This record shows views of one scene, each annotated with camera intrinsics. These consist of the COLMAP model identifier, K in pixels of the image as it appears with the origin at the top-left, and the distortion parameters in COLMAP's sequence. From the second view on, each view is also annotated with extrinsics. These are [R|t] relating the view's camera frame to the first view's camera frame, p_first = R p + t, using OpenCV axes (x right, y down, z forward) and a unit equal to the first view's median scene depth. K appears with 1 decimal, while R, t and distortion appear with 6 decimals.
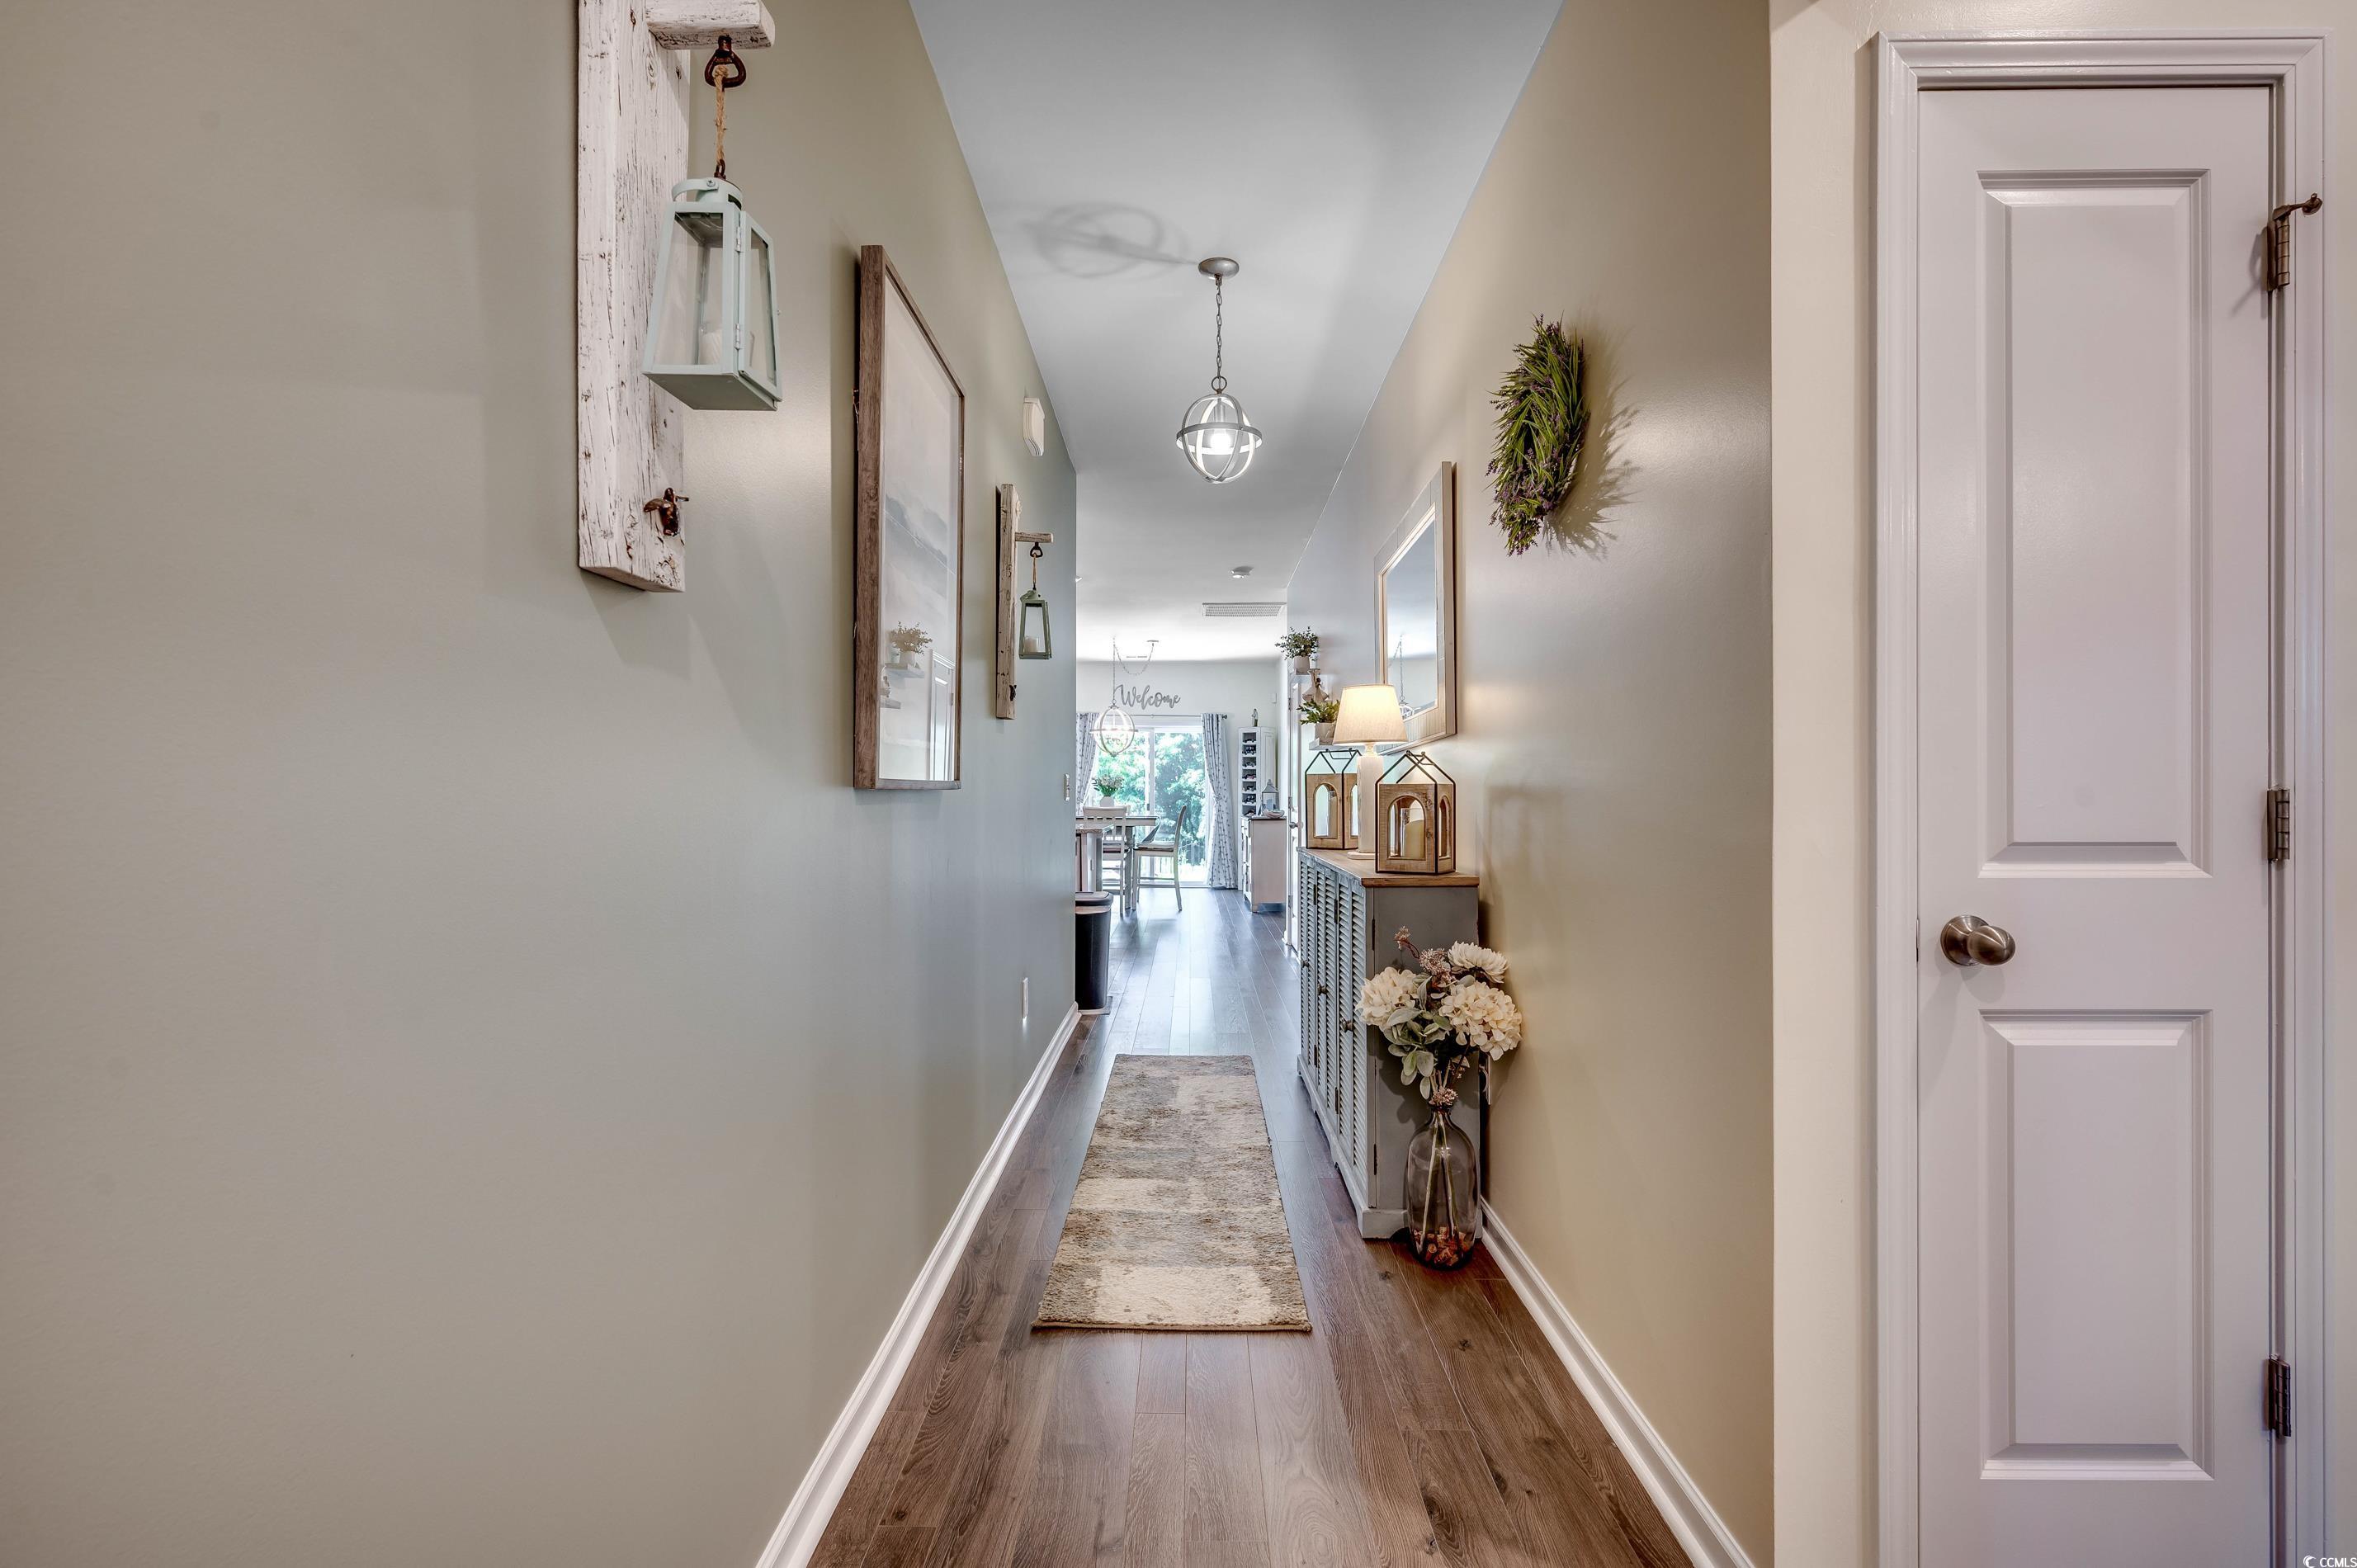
lens RADIAL K [[1085.0, 0, 1174.9], [0, 1085.0, 808.1], [0, 0, 1]] dist [0.001061, -0.000322]
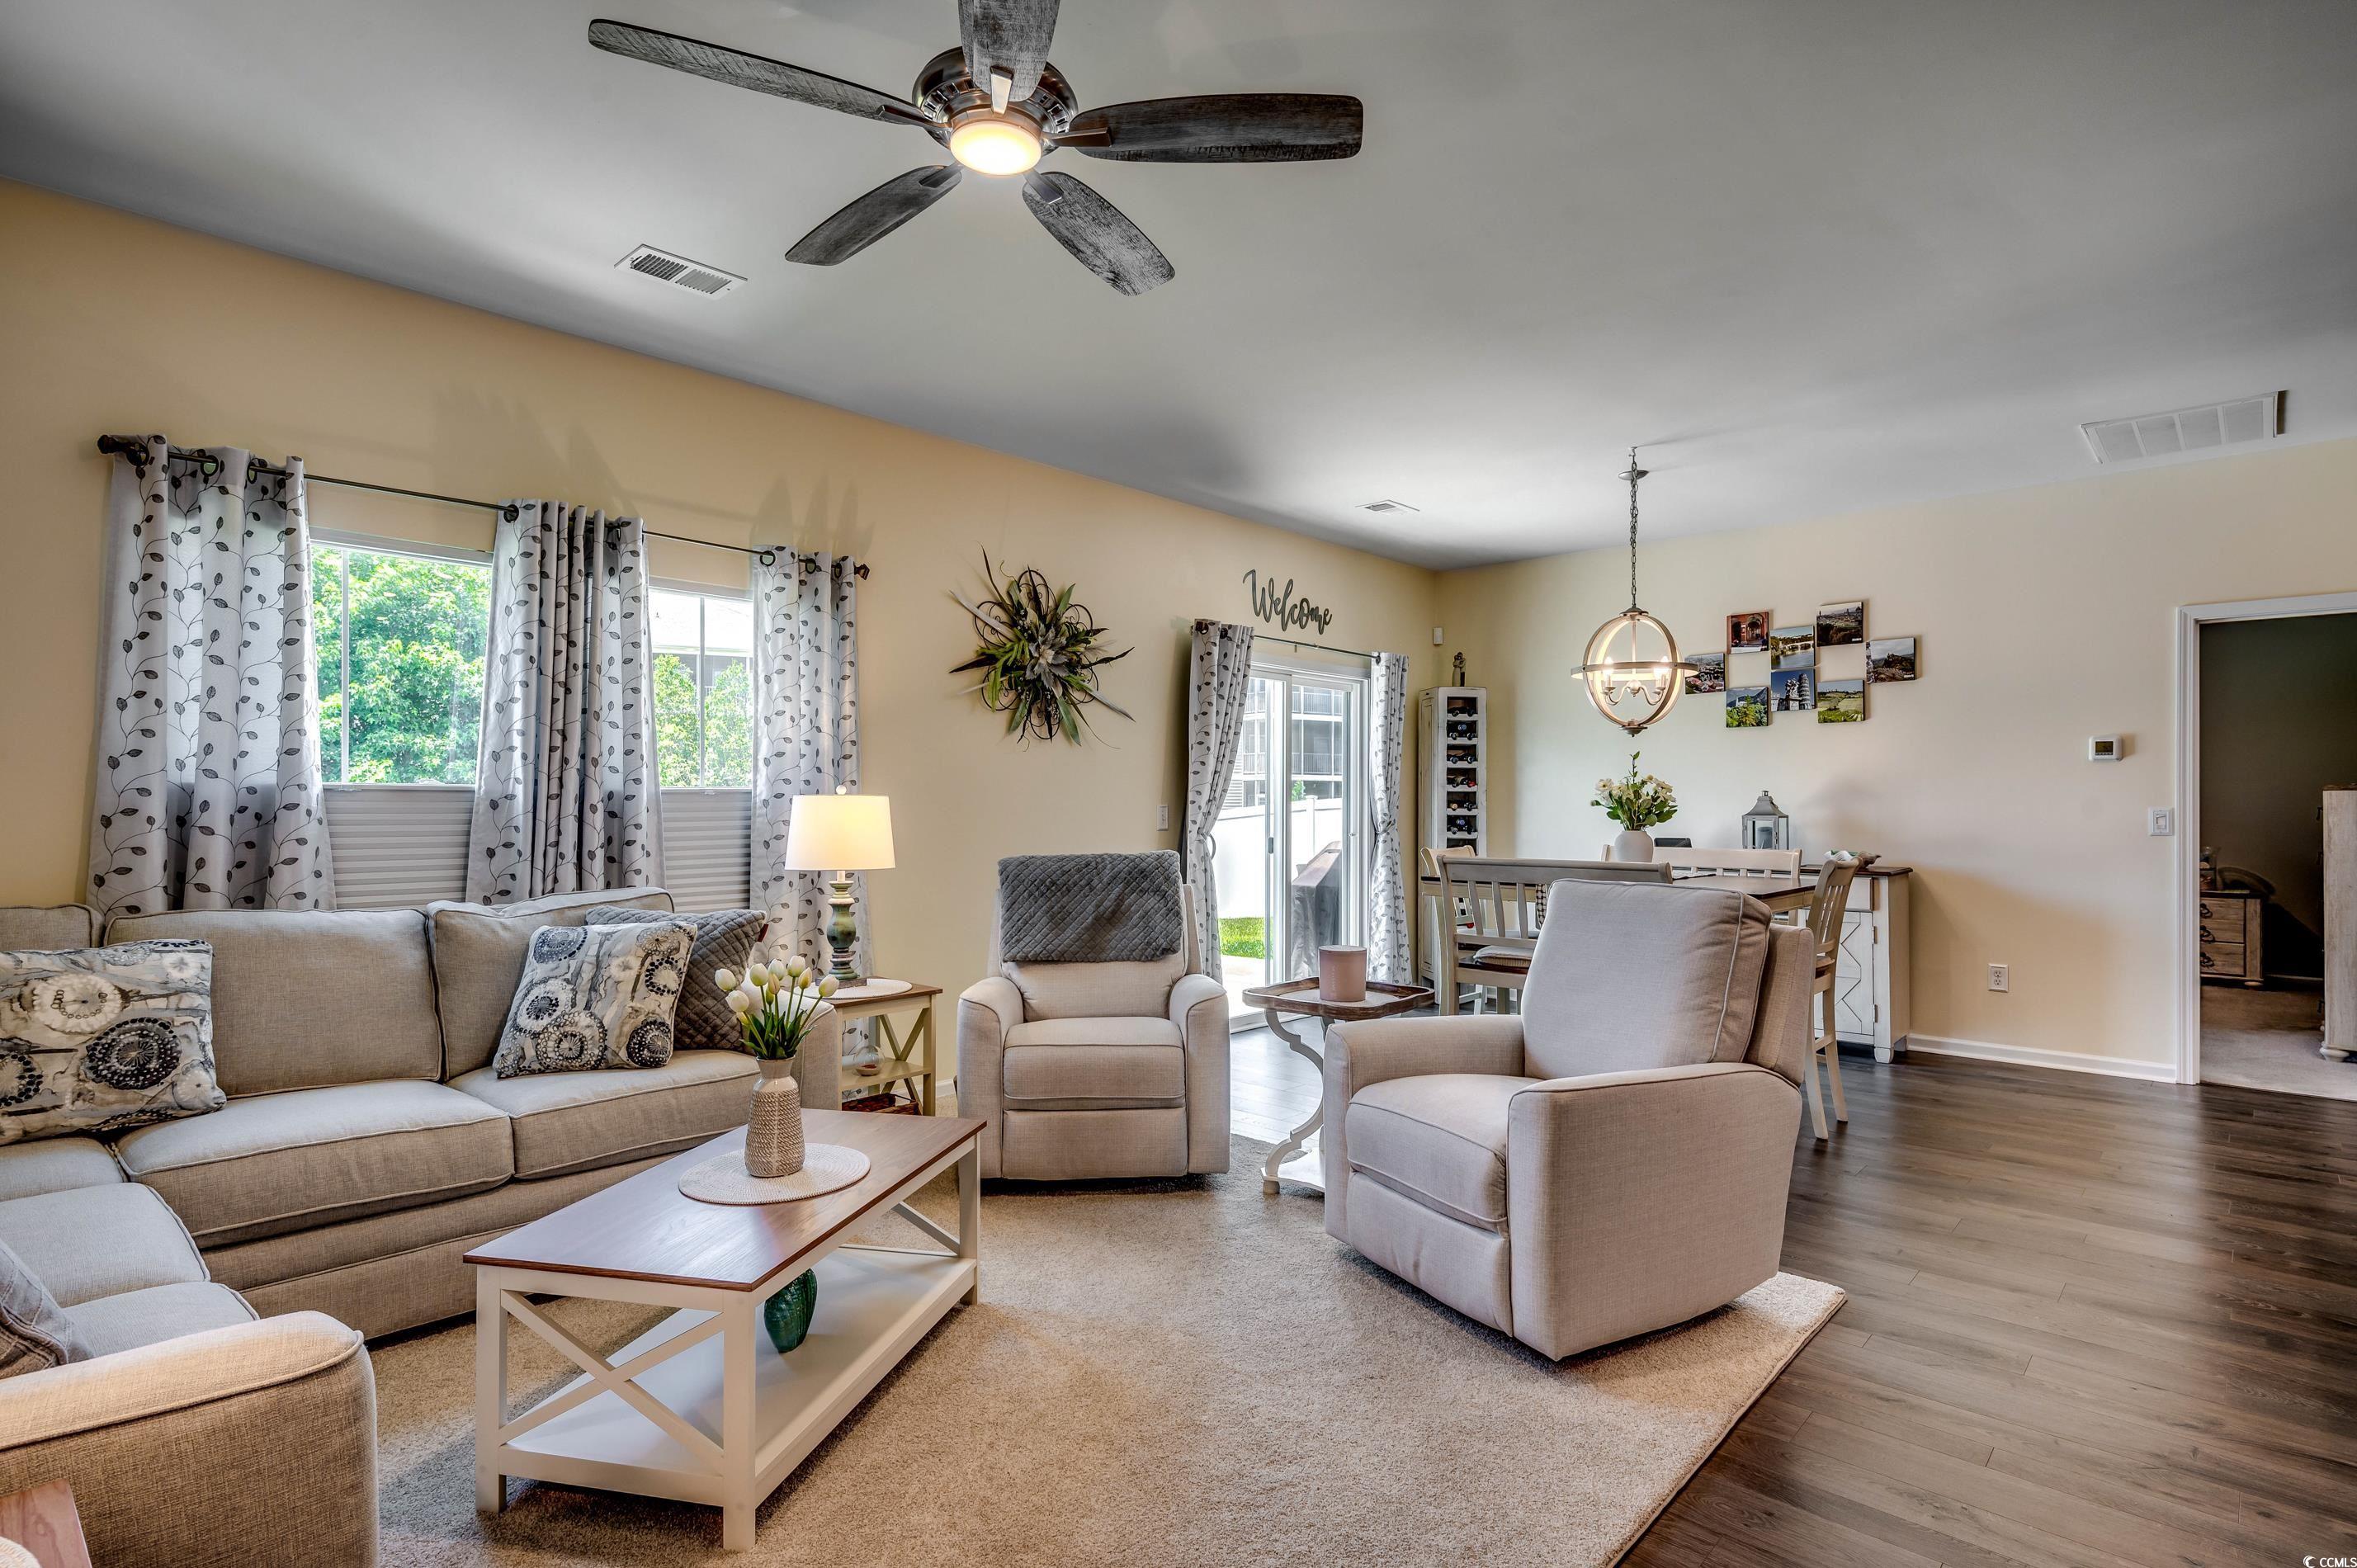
lens RADIAL K [[1173.0, 0, 1188.9], [0, 1173.0, 784.2], [0, 0, 1]] dist [-0.002596, -0.000954]
pose [[0.669759, 0.013302, 0.742459, -0.426076], [0.006870, 0.999686, -0.024108, -0.015268], [-0.742546, 0.021247, 0.669457, 0.711606]]
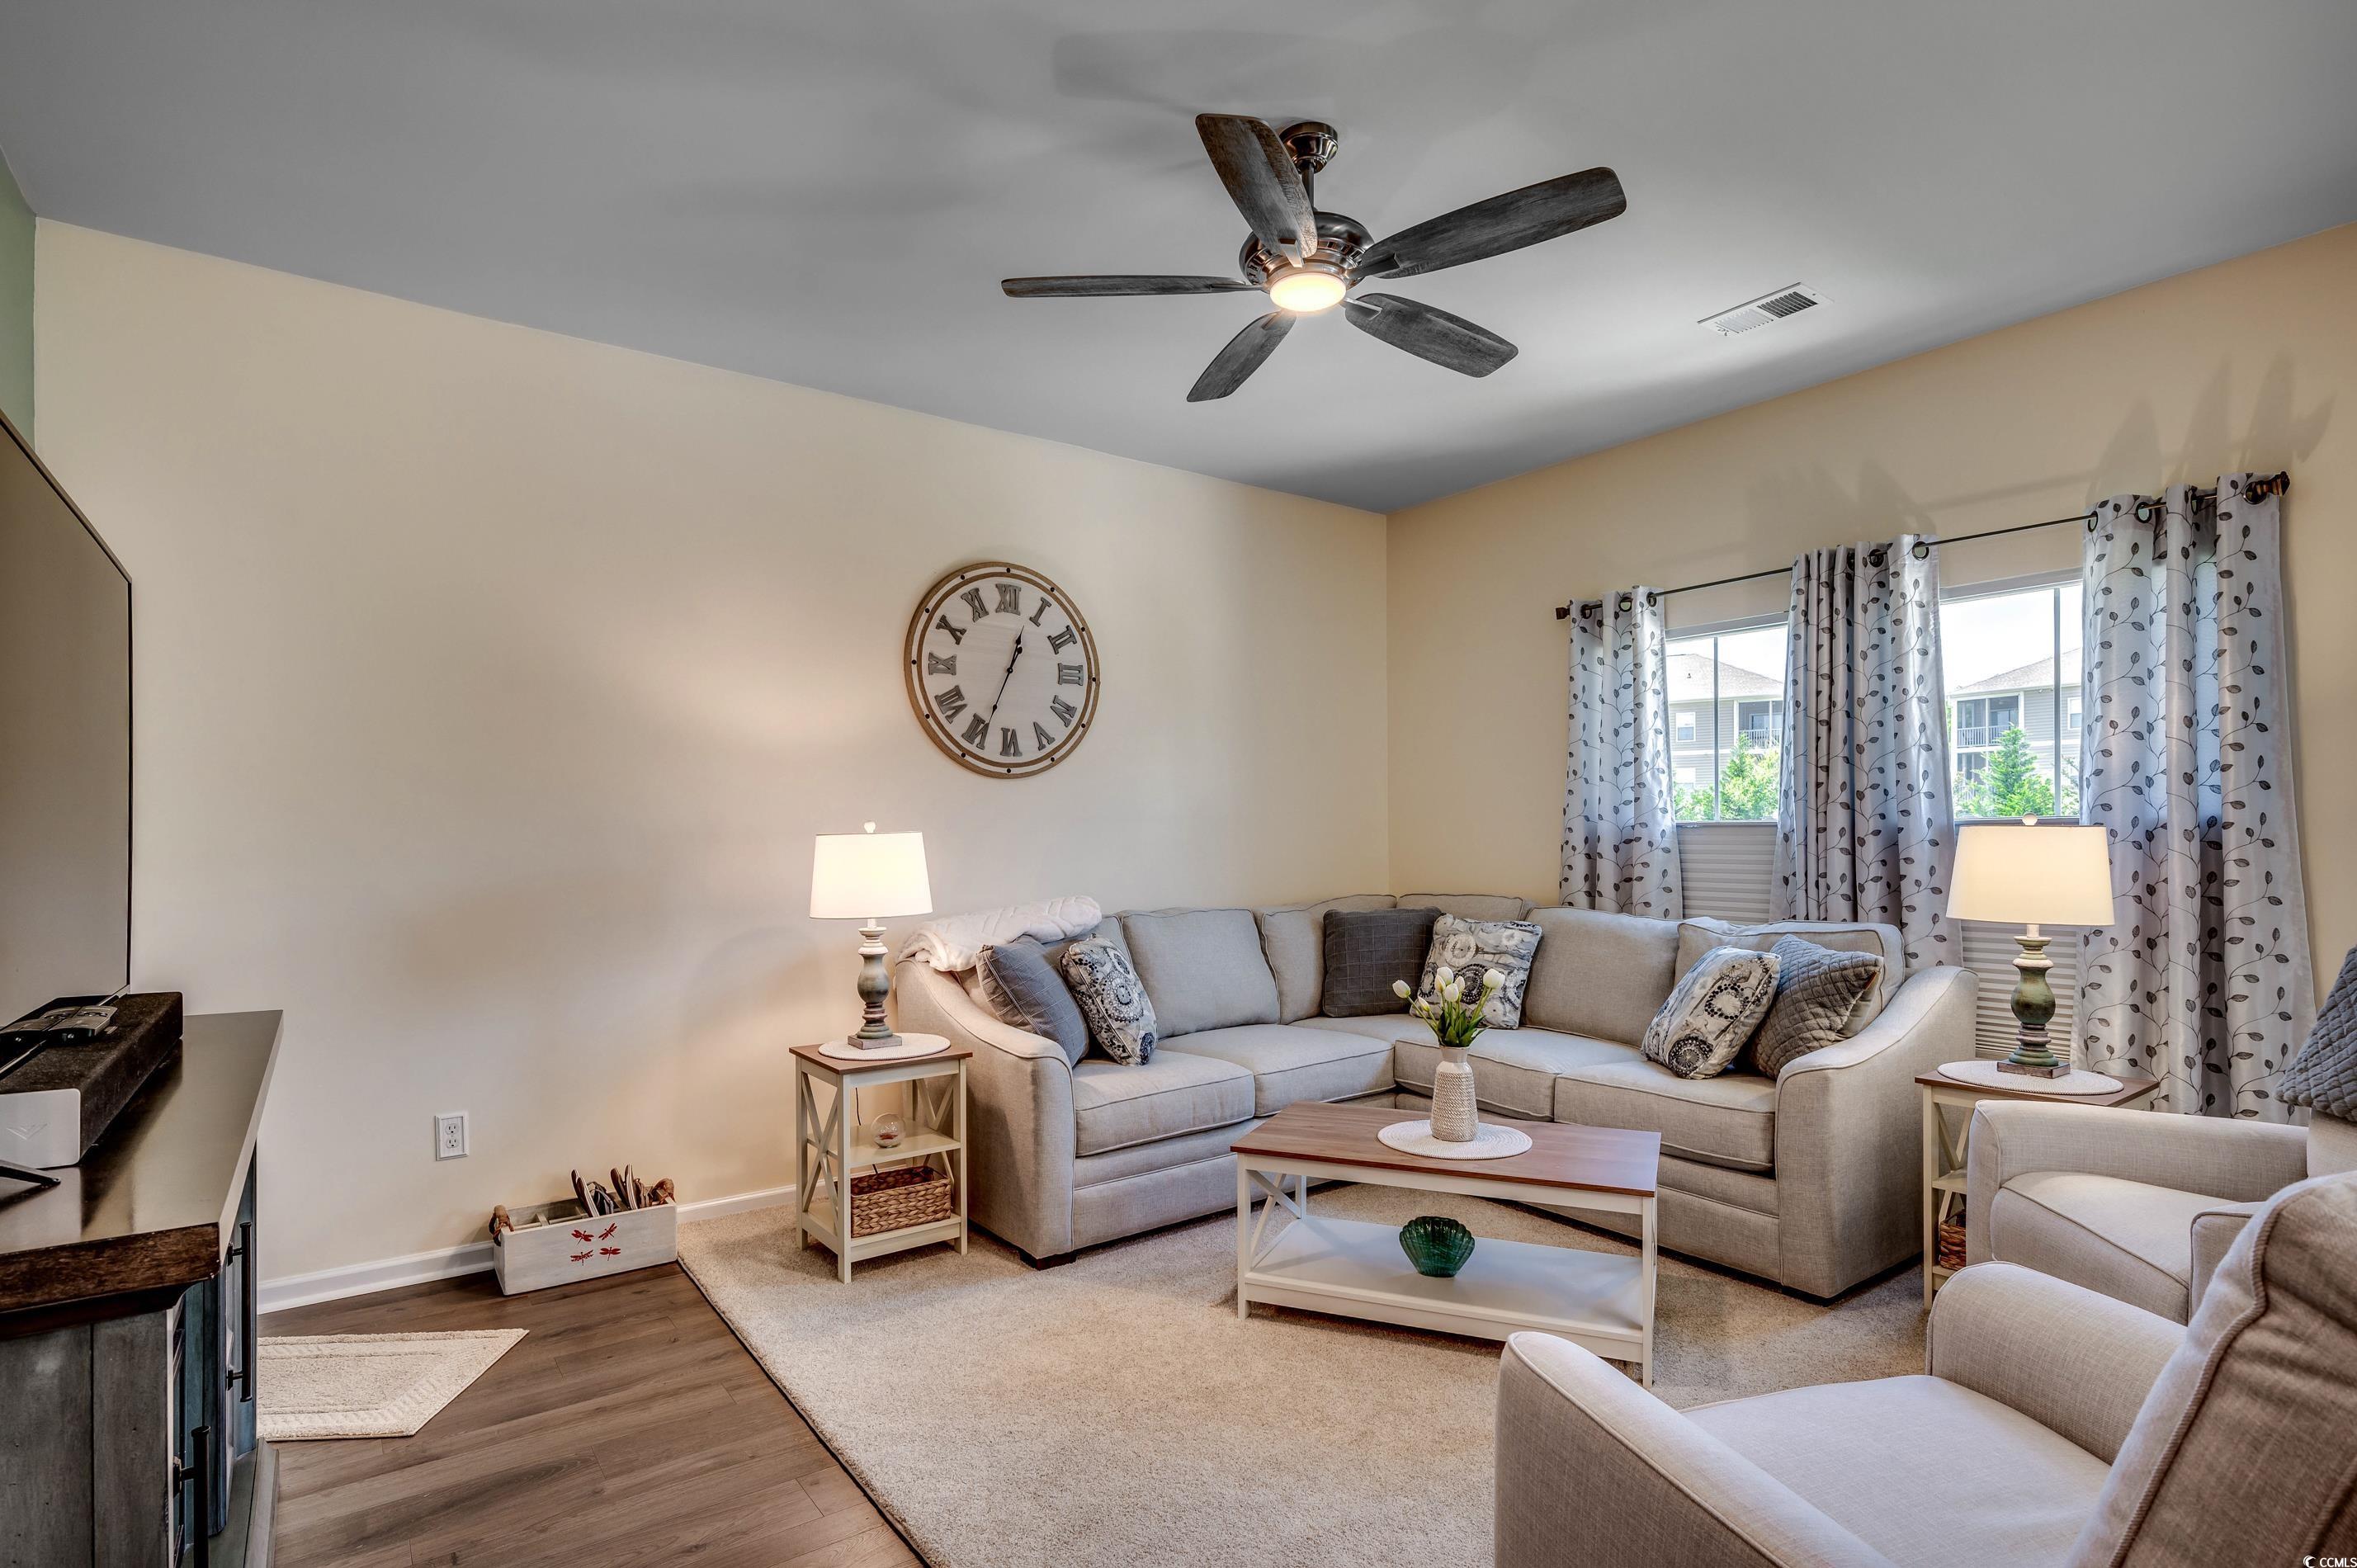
lens RADIAL K [[1173.1, 0, 1185.1], [0, 1173.1, 846.6], [0, 0, 1]] dist [-0.000500, -0.000188]
pose [[0.602414, 0.005402, -0.798165, -0.180812], [-0.003535, 0.999985, 0.004100, -0.016605], [0.798176, 0.000352, 0.602424, 0.705511]]
